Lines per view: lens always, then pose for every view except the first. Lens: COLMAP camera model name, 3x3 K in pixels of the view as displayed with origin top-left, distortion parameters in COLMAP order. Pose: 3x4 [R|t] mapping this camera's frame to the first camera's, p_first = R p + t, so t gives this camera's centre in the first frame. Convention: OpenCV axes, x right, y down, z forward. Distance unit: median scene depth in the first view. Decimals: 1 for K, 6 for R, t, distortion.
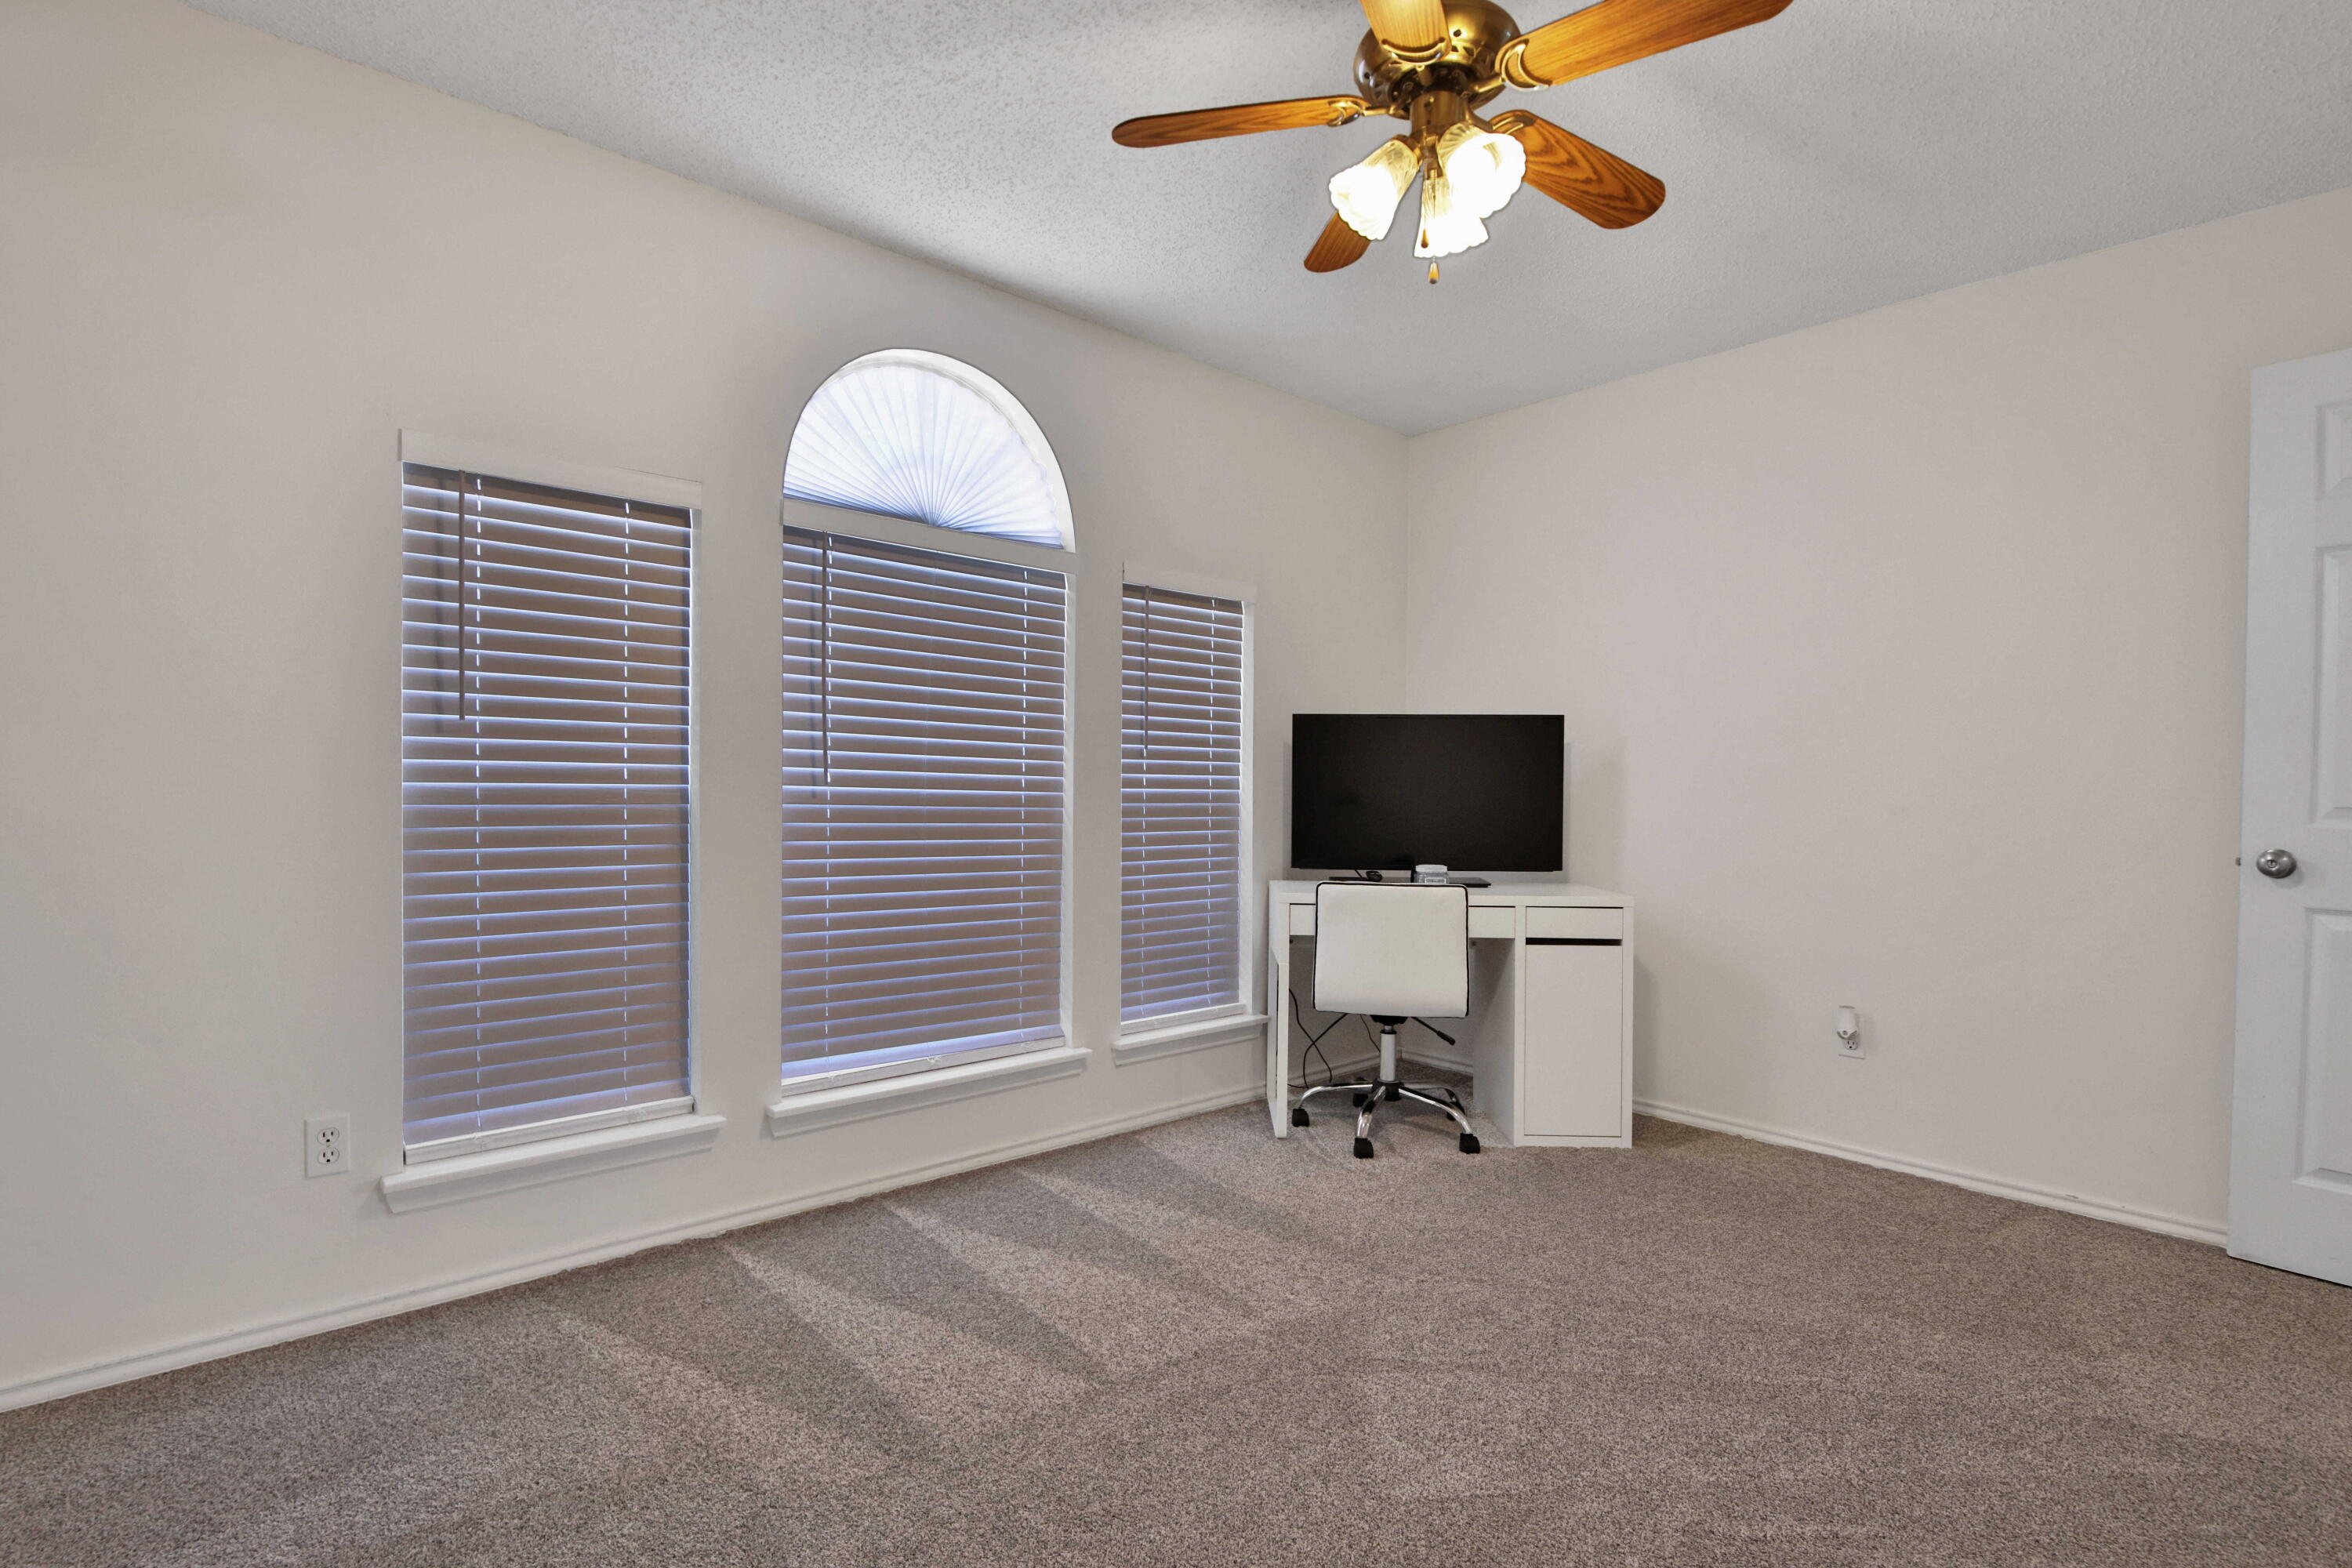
lens RADIAL K [[1117.3, 0, 1181.5], [0, 1117.3, 809.7], [0, 0, 1]] dist [0.024673, -0.024763]
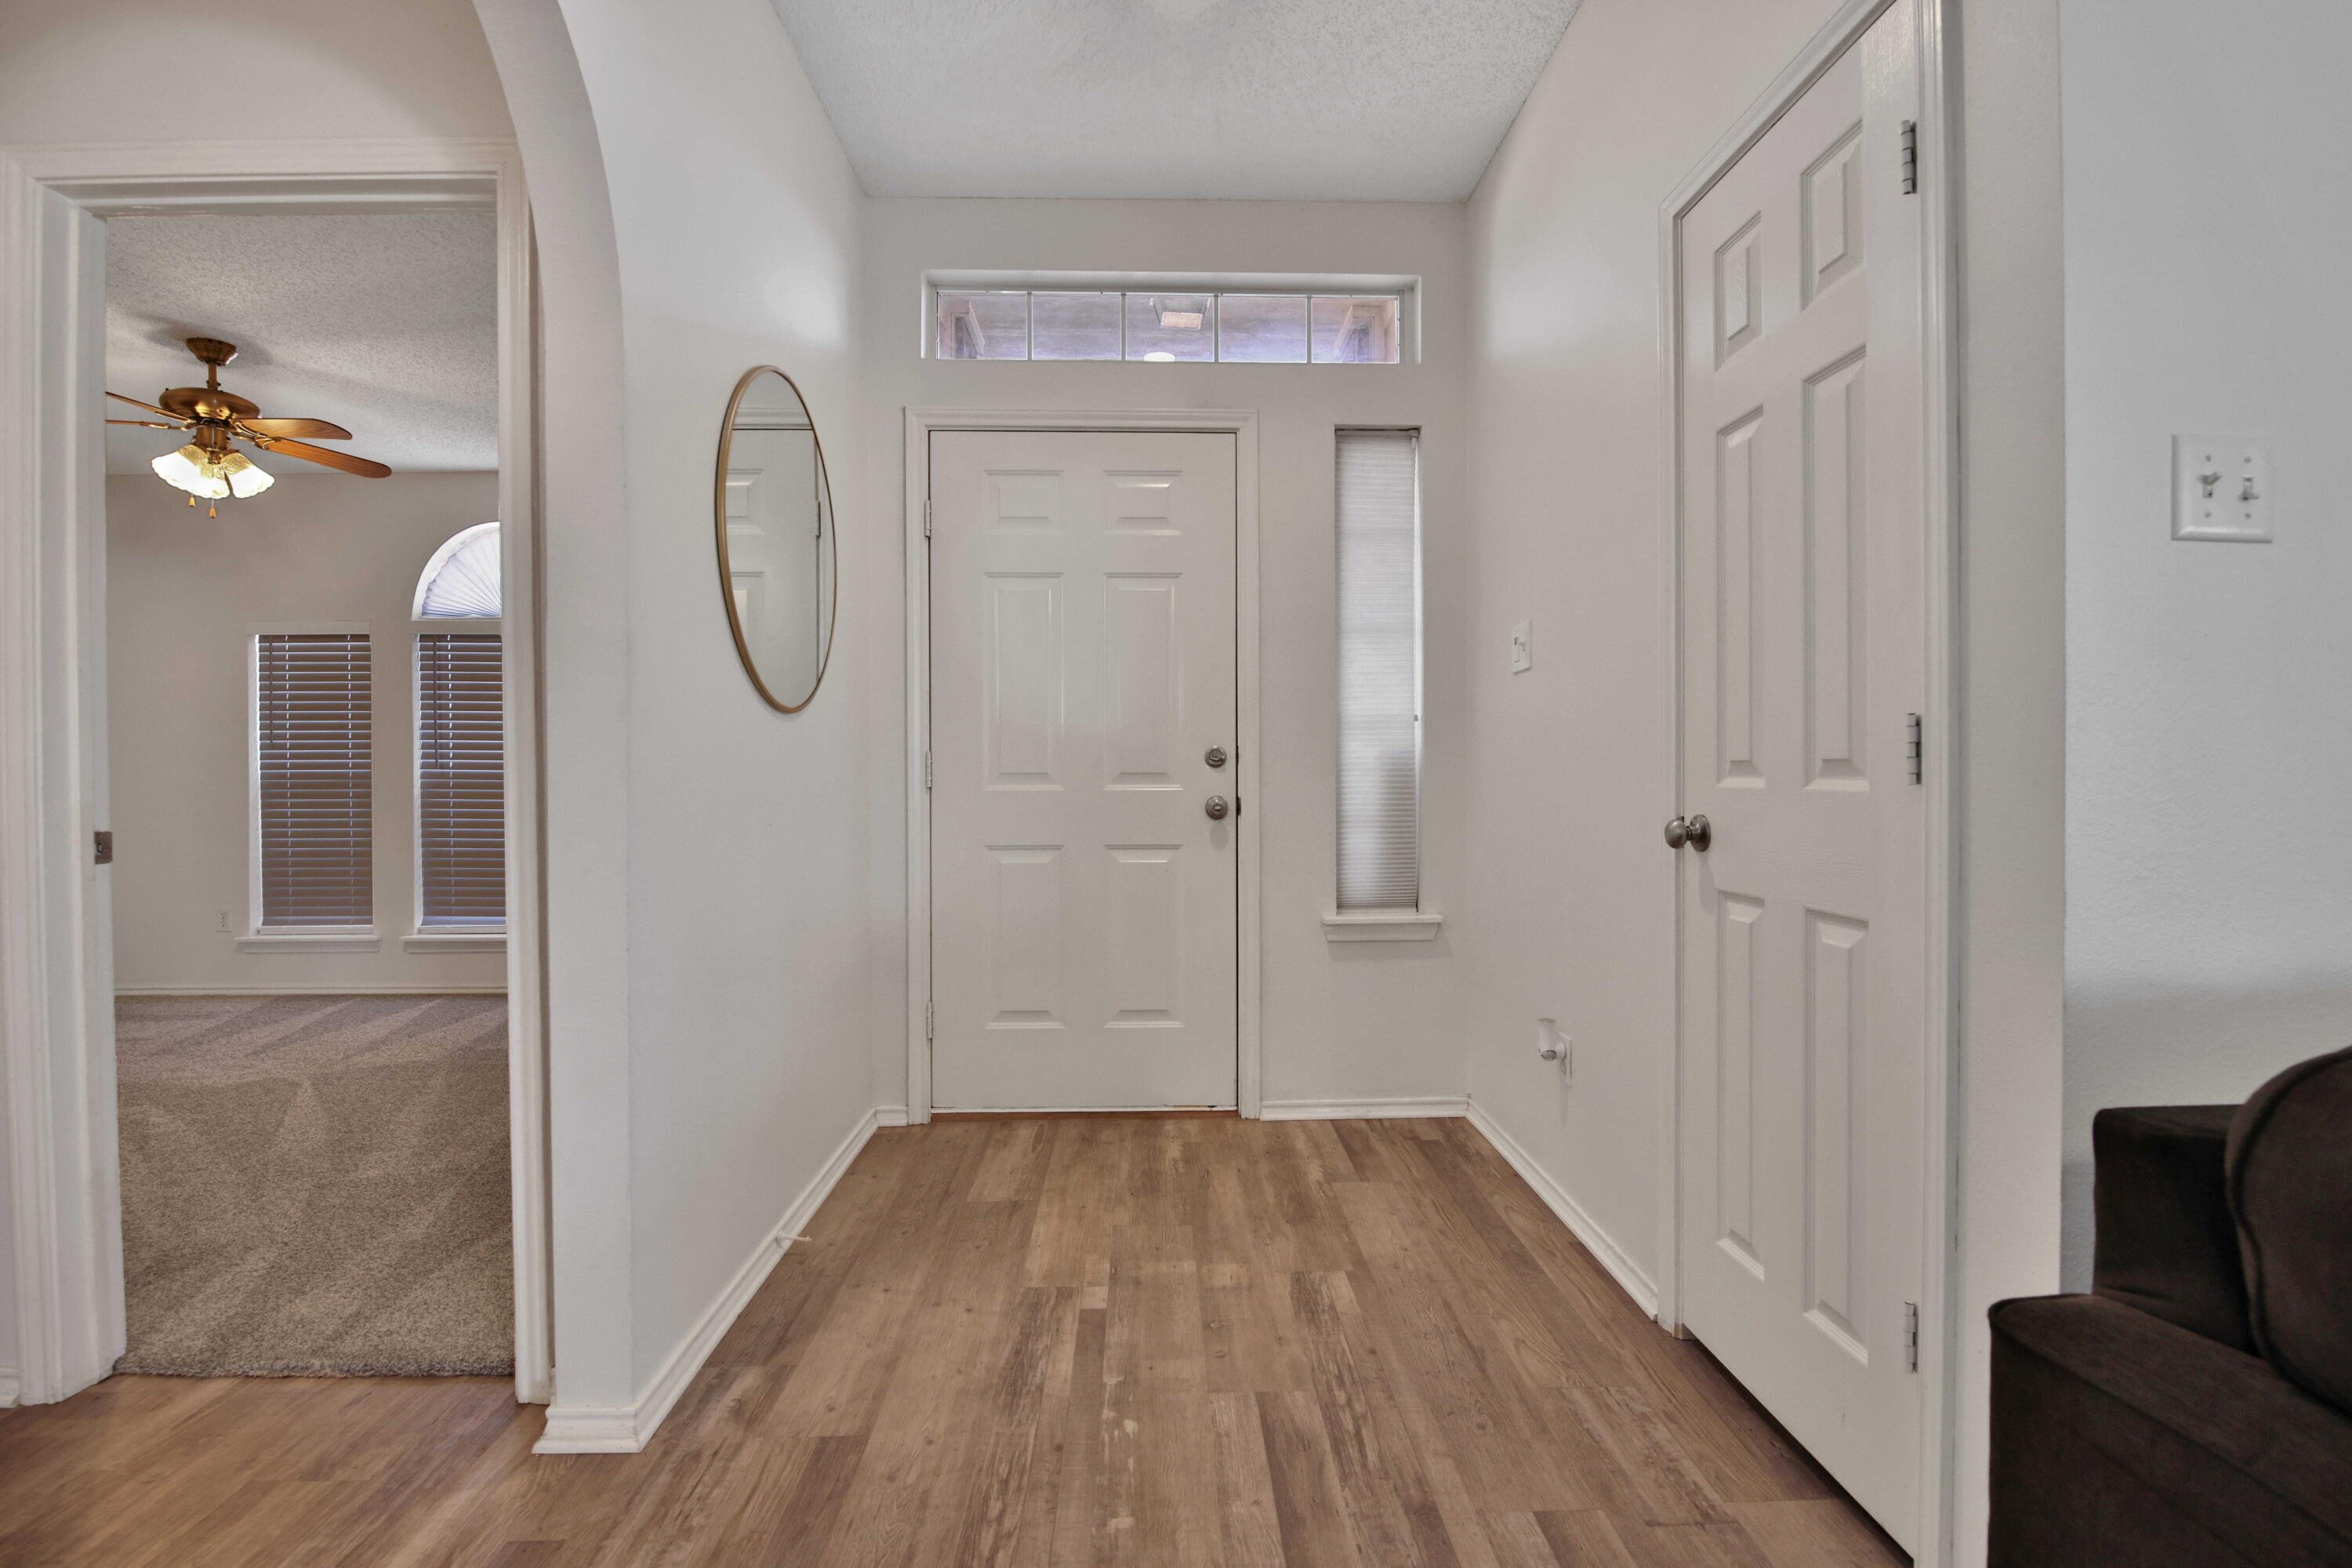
lens RADIAL K [[1097.9, 0, 1177.2], [0, 1097.9, 777.6], [0, 0, 1]] dist [0.001707, -0.009910]
pose [[0.760297, -0.008362, -0.649521, 1.568761], [0.000178, 0.999920, -0.012664, 0.013930], [0.649575, 0.009513, 0.760238, 0.358524]]
